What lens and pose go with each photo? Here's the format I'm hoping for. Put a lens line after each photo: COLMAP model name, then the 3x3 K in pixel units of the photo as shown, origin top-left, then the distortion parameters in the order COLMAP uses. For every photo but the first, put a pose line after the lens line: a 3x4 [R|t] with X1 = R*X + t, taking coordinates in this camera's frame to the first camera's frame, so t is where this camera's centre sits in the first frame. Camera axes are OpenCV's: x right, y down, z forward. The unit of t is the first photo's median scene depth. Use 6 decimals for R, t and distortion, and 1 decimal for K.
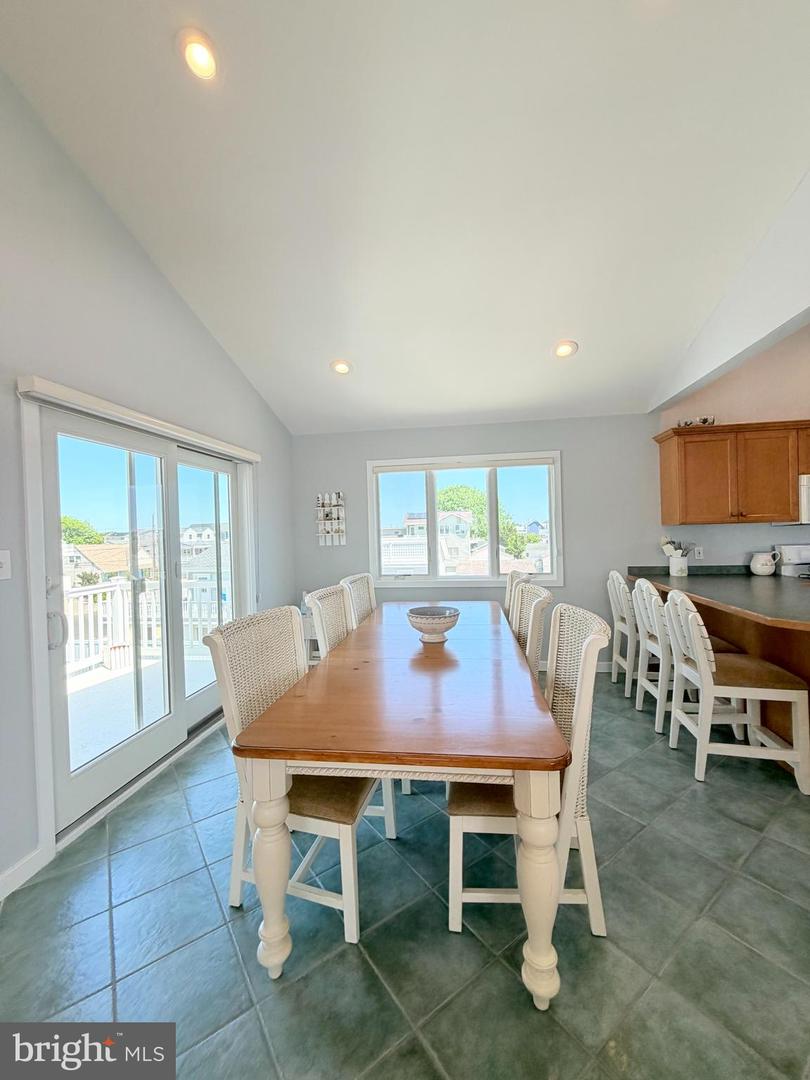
lens RADIAL K [[431.6, 0, 407.8], [0, 431.6, 535.9], [0, 0, 1]] dist [-0.001053, 0.000626]
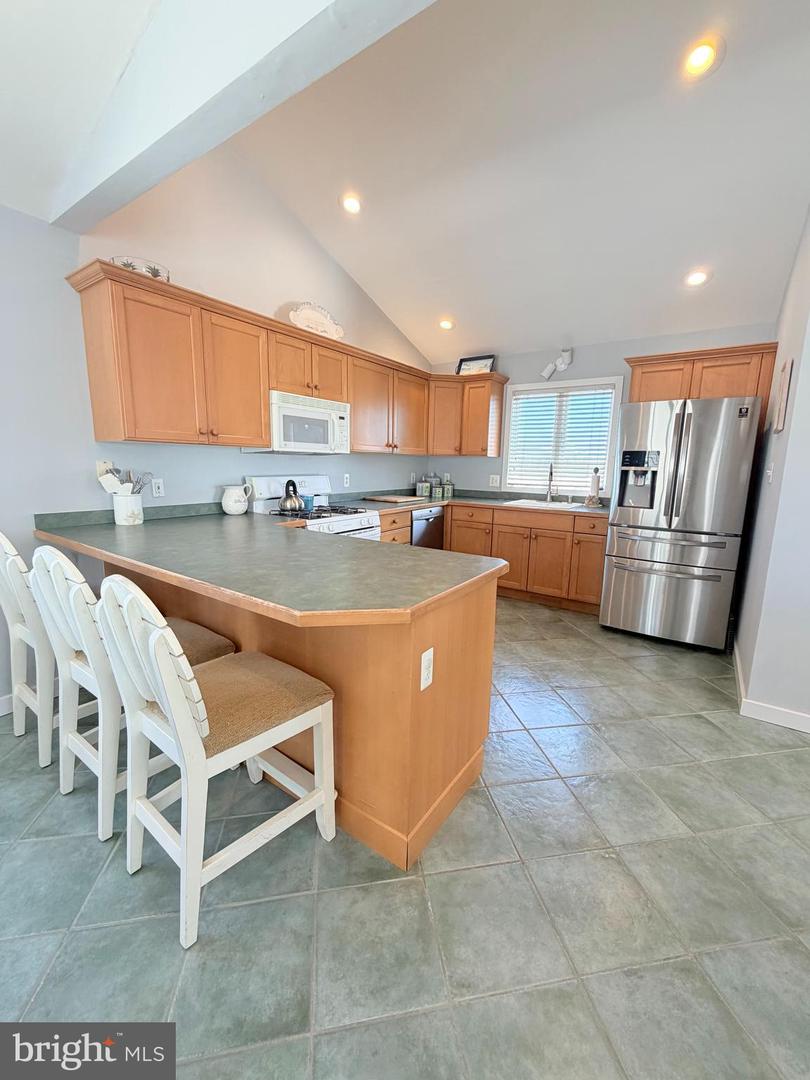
lens RADIAL K [[431.6, 0, 408.6], [0, 431.6, 534.9], [0, 0, 1]] dist [-0.001053, 0.000626]
pose [[0.432846, -0.113892, 0.894244, 0.248583], [-0.025569, 0.990037, 0.138468, 0.010220], [-0.901105, -0.082800, 0.425622, 0.377500]]
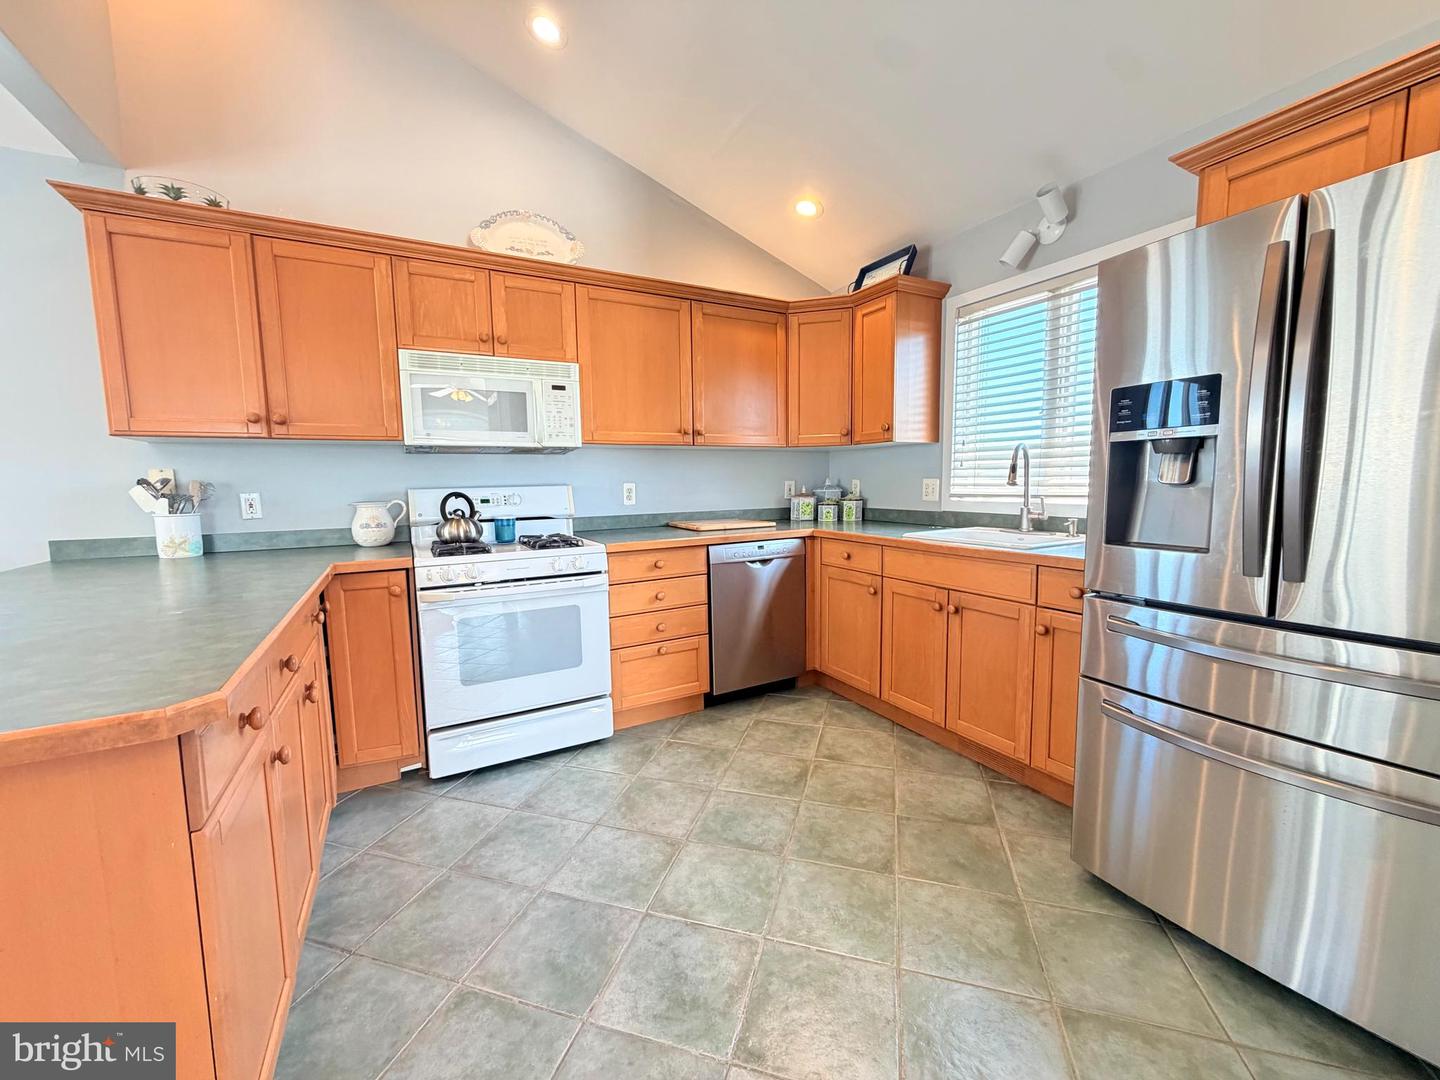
lens RADIAL K [[575.5, 0, 714.8], [0, 575.5, 535.6], [0, 0, 1]] dist [-0.001053, 0.000626]
pose [[0.797831, -0.043258, 0.601328, 0.754230], [-0.001223, 0.997304, 0.073365, 0.027674], [-0.602881, -0.059268, 0.795627, 0.206967]]
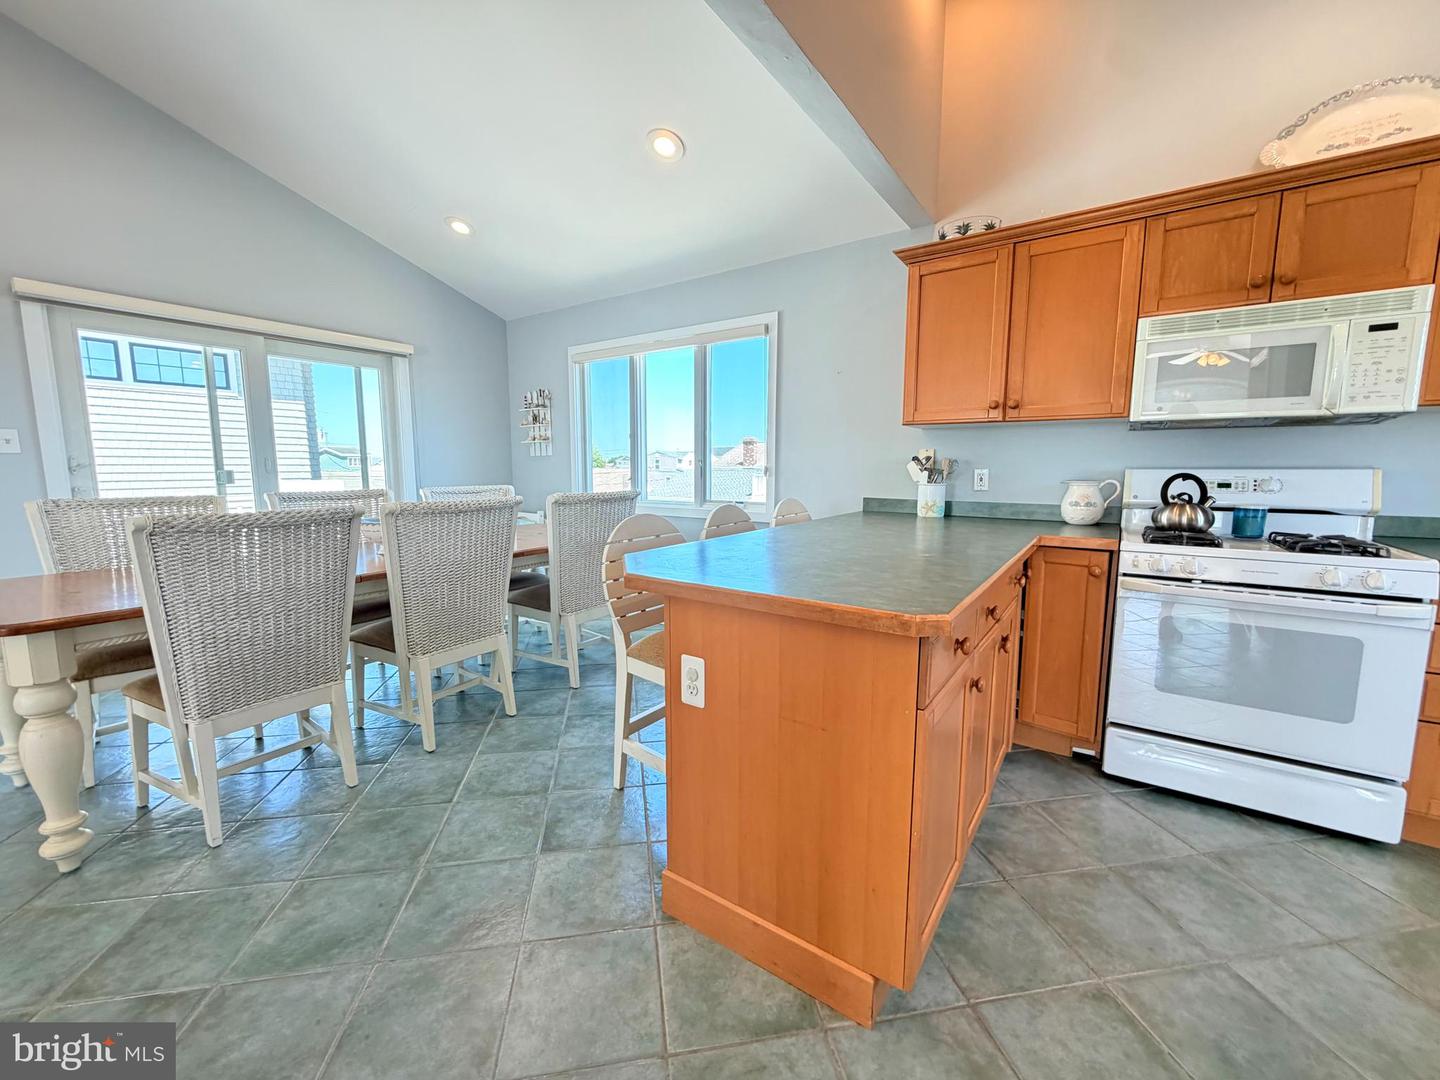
lens RADIAL K [[575.5, 0, 714.8], [0, 575.5, 536.1], [0, 0, 1]] dist [-0.001053, 0.000626]
pose [[0.896304, 0.082919, -0.435619, 0.750531], [-0.030432, 0.991548, 0.126124, 0.031208], [0.442395, -0.099789, 0.891251, 0.184715]]
